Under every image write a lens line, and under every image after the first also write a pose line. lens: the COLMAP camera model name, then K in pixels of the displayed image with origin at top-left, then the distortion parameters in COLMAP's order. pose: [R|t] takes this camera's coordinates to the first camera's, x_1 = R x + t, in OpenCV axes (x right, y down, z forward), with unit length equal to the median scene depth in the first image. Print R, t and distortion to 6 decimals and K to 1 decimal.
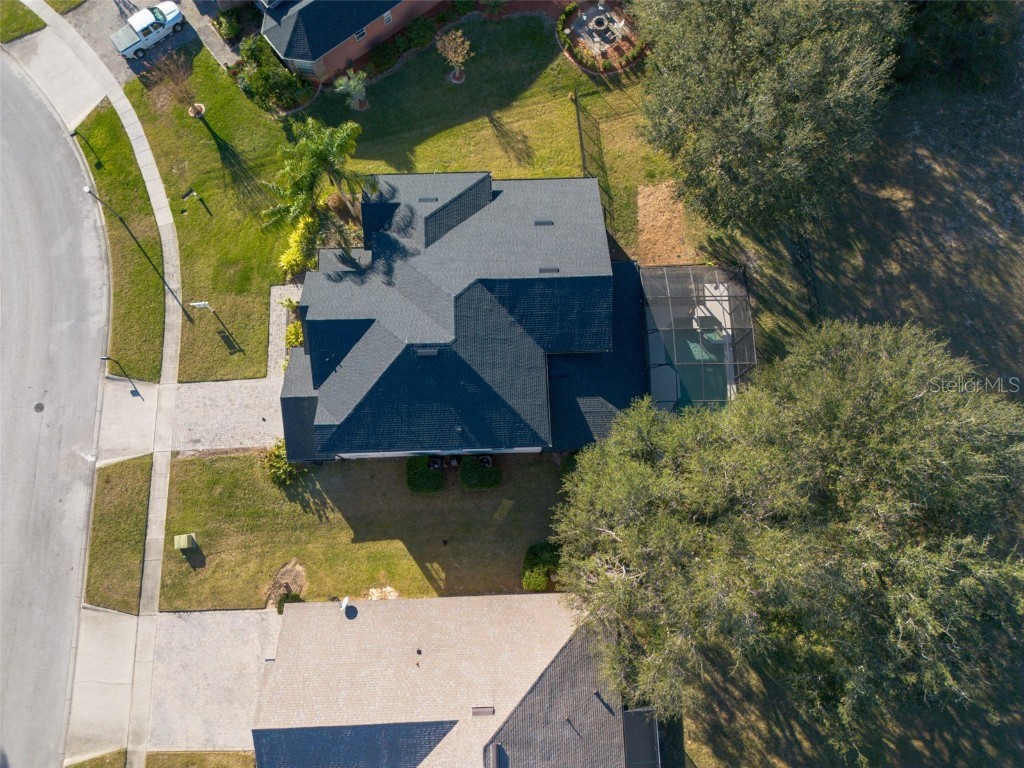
lens RADIAL K [[713.4, 0, 511.7], [0, 713.4, 391.7], [0, 0, 1]] dist [0.054597, -0.053116]
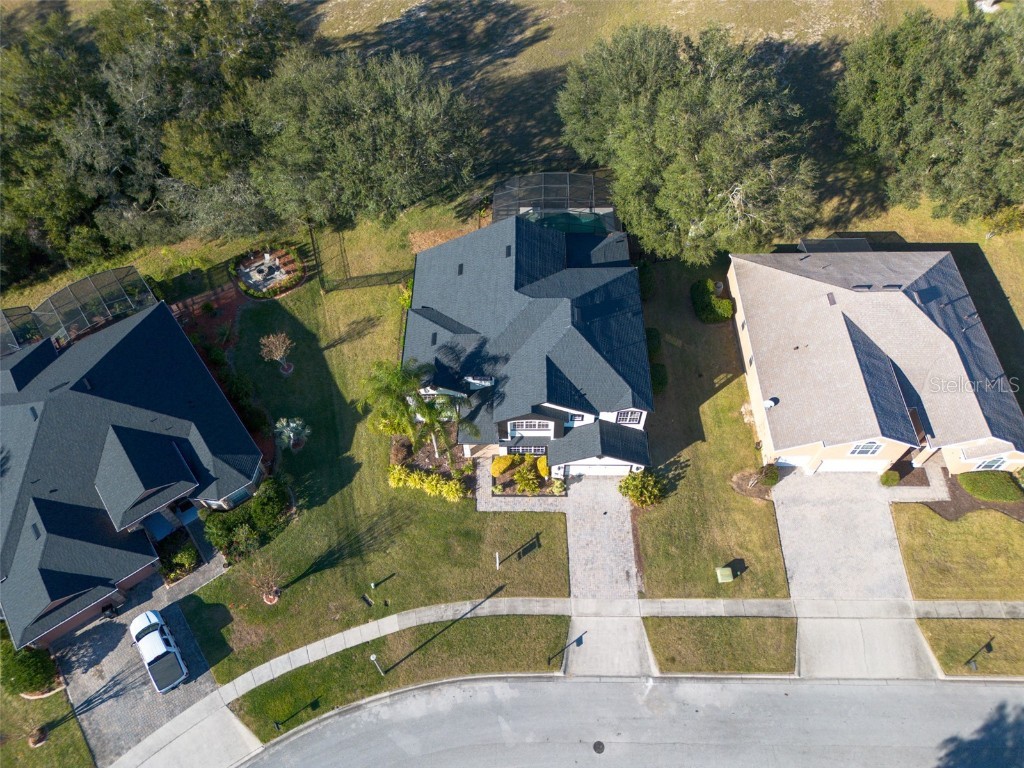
lens RADIAL K [[713.4, 0, 511.7], [0, 713.4, 391.7], [0, 0, 1]] dist [0.054597, -0.053116]
pose [[0.036743, -0.839111, 0.542718, -0.769394], [0.979564, 0.137710, 0.146598, -0.279333], [-0.197750, 0.526241, 0.827022, 0.032095]]
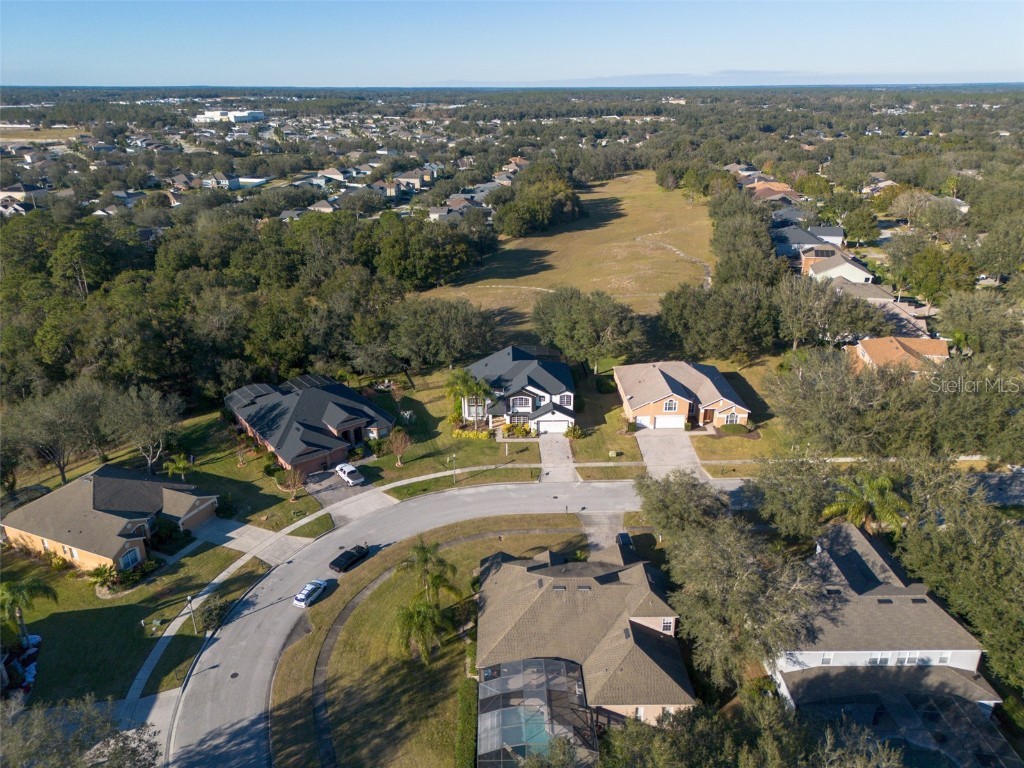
lens RADIAL K [[716.3, 0, 513.5], [0, 716.3, 392.1], [0, 0, 1]] dist [0.058836, -0.047364]
pose [[0.009949, -0.400193, 0.916377, -2.337604], [0.977661, 0.196308, 0.075116, -0.295209], [-0.209953, 0.895159, 0.393206, -0.014792]]
